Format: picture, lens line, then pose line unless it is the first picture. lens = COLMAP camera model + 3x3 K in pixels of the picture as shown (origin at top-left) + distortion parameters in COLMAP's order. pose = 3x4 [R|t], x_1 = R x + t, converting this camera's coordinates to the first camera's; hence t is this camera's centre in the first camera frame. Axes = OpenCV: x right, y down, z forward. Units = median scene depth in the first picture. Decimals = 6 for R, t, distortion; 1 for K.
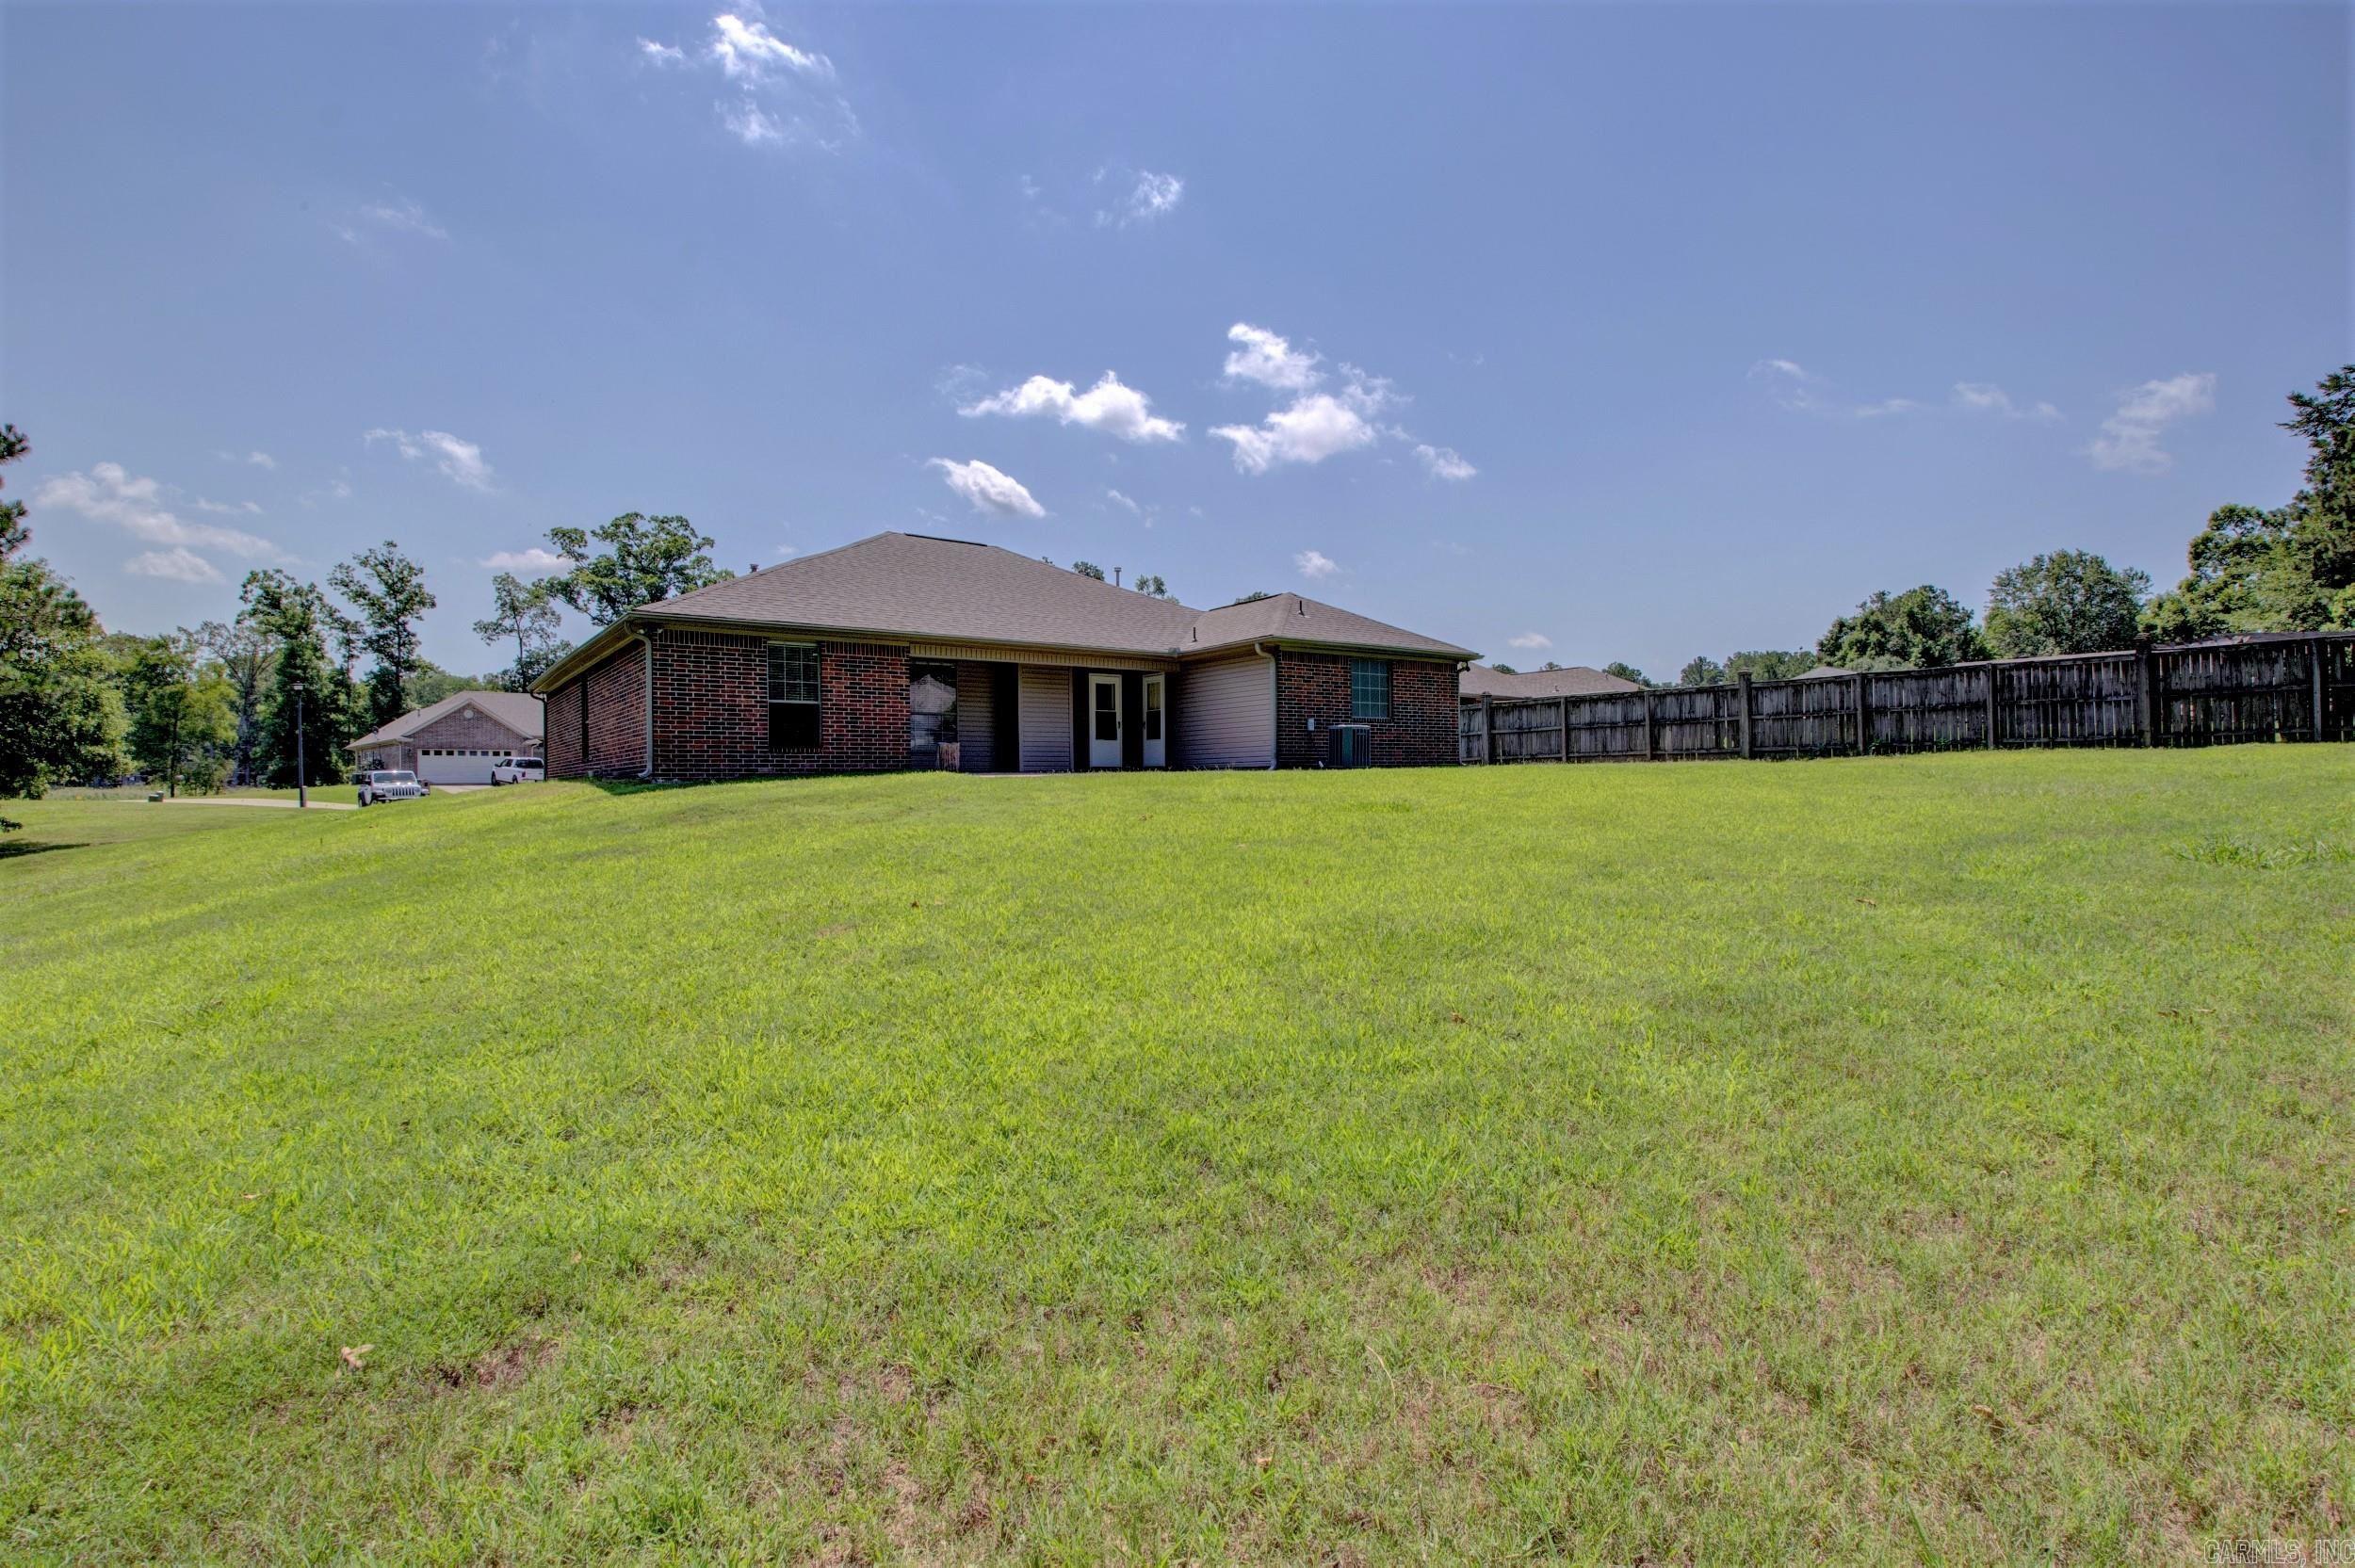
lens RADIAL K [[1103.7, 0, 1177.5], [0, 1103.7, 784.0], [0, 0, 1]] dist [0.001138, -0.021856]
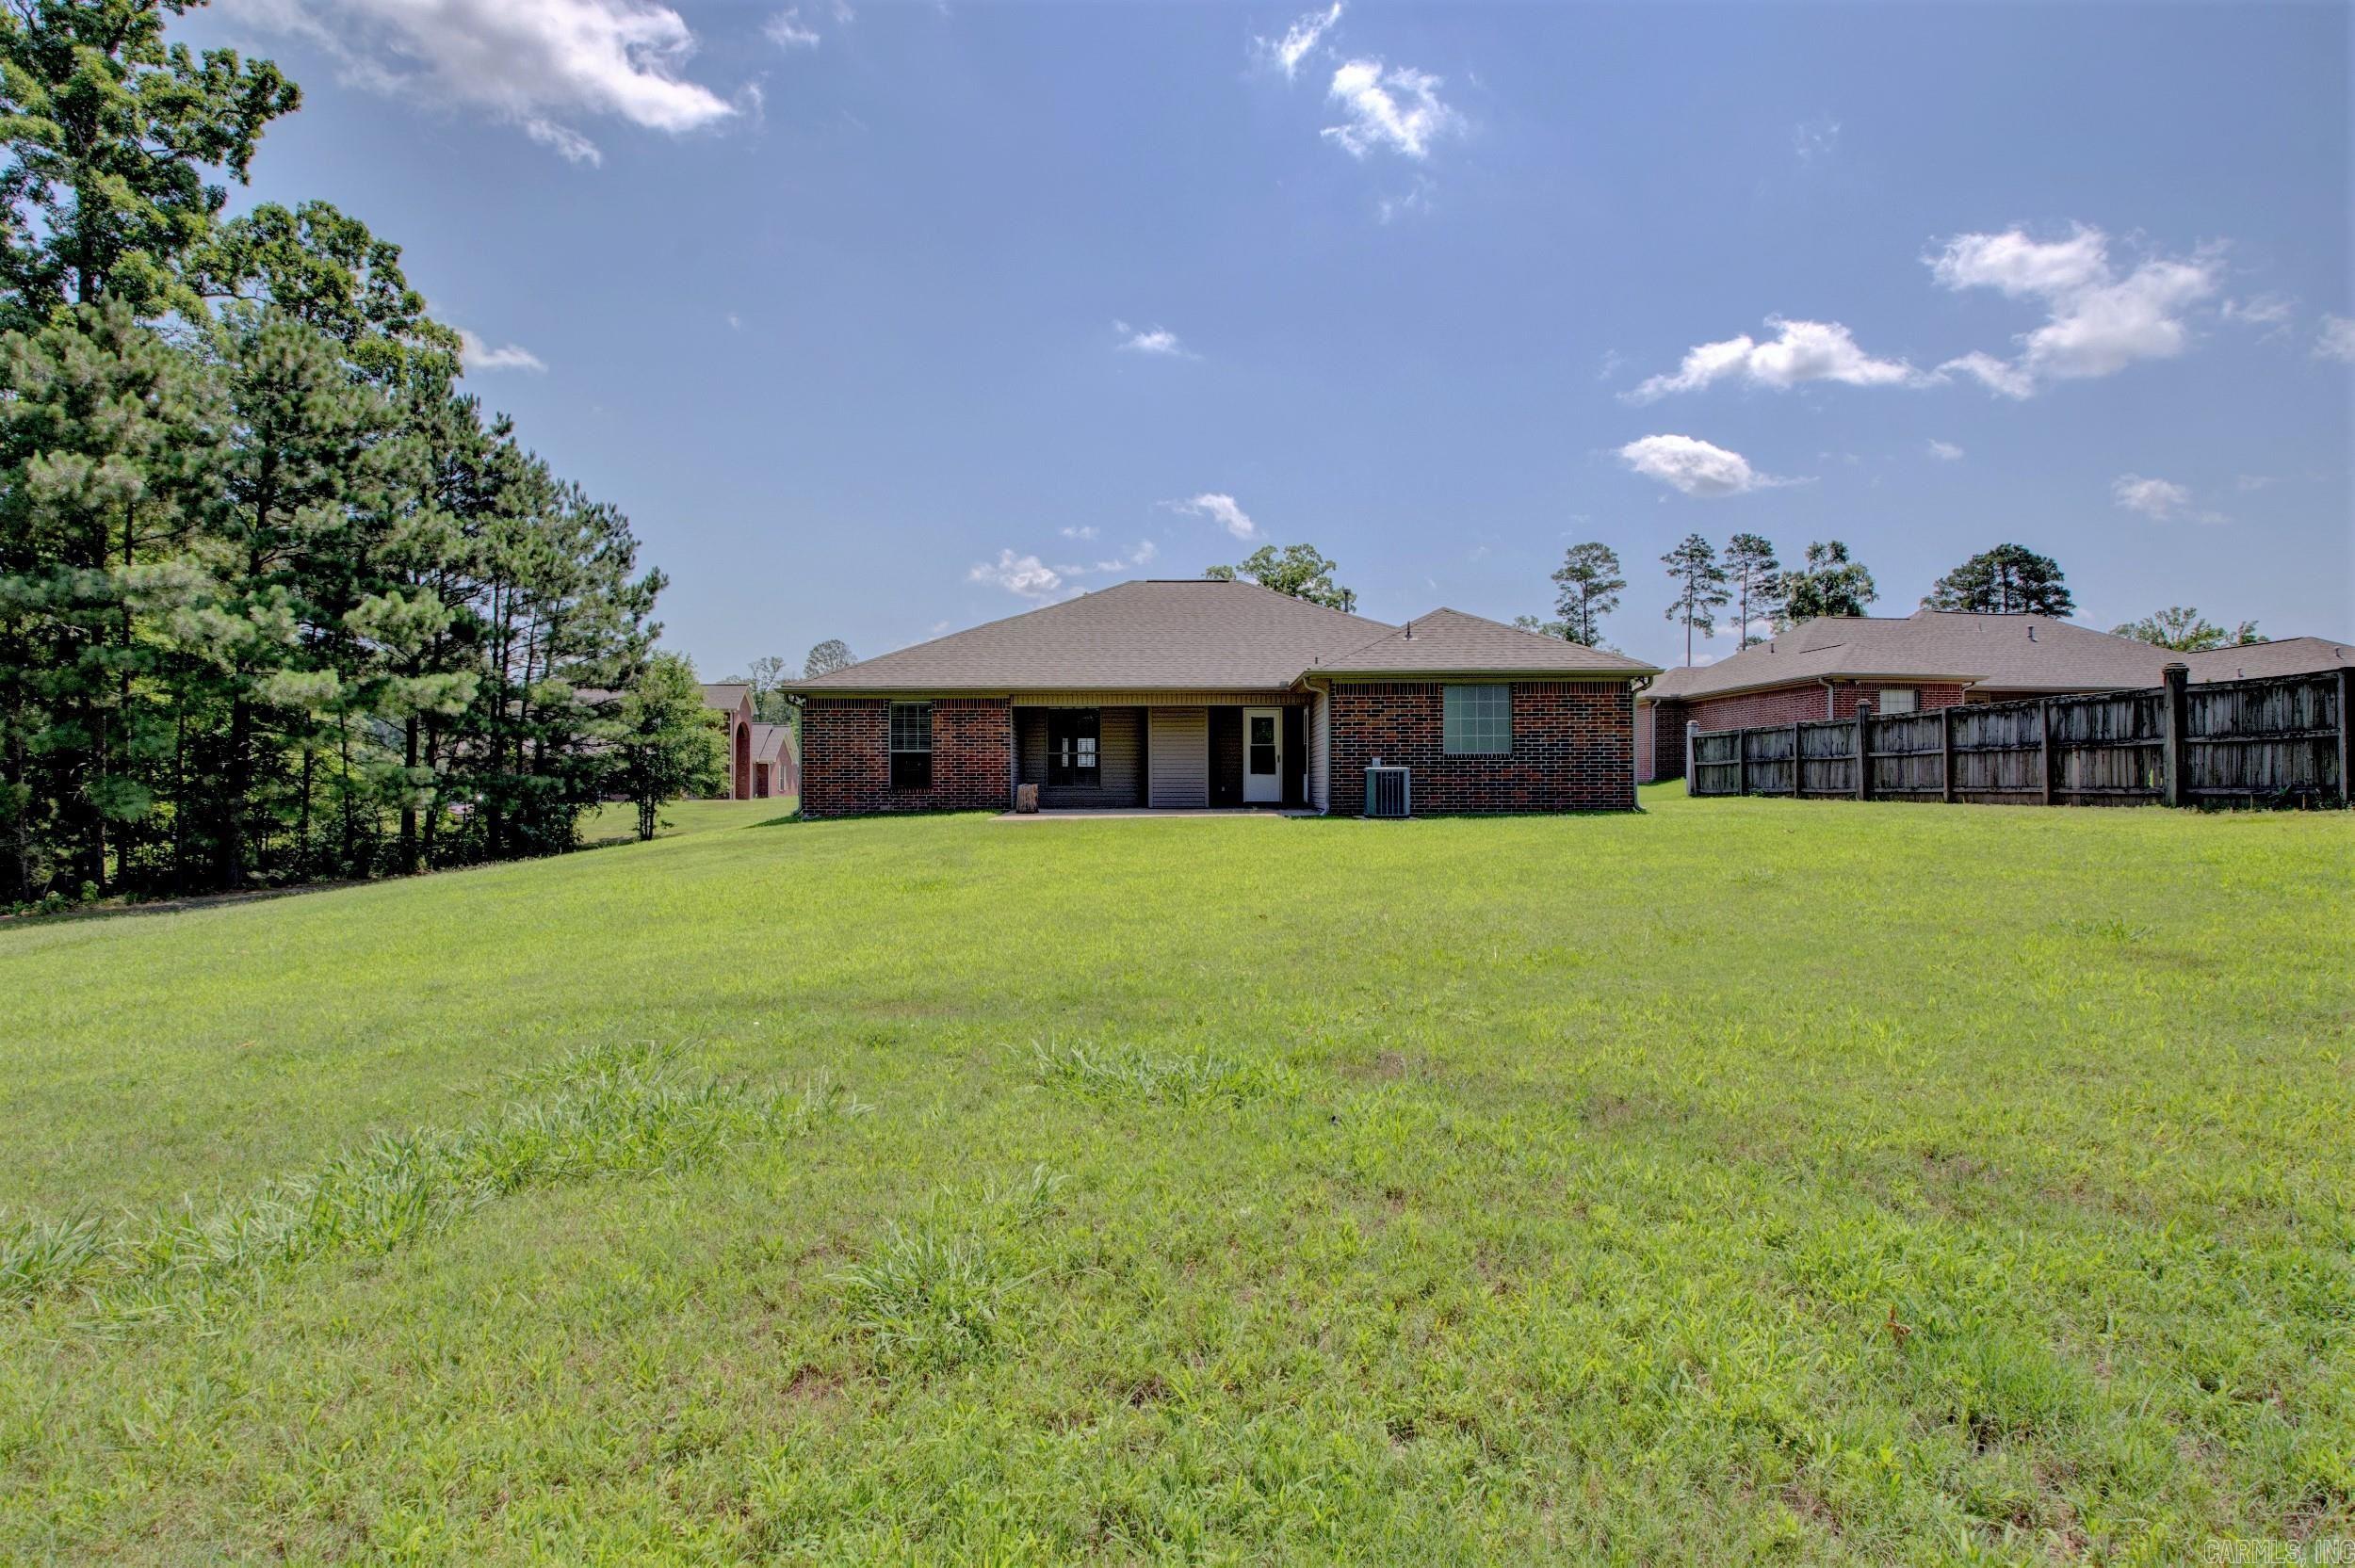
lens RADIAL K [[1093.8, 0, 1177.1], [0, 1093.8, 730.5], [0, 0, 1]] dist [-0.033507, -0.020899]
pose [[0.783990, -0.016503, -0.620554, 0.405554], [-0.008144, 0.999287, -0.036864, -0.036496], [0.620720, 0.033954, 0.783297, 0.164781]]
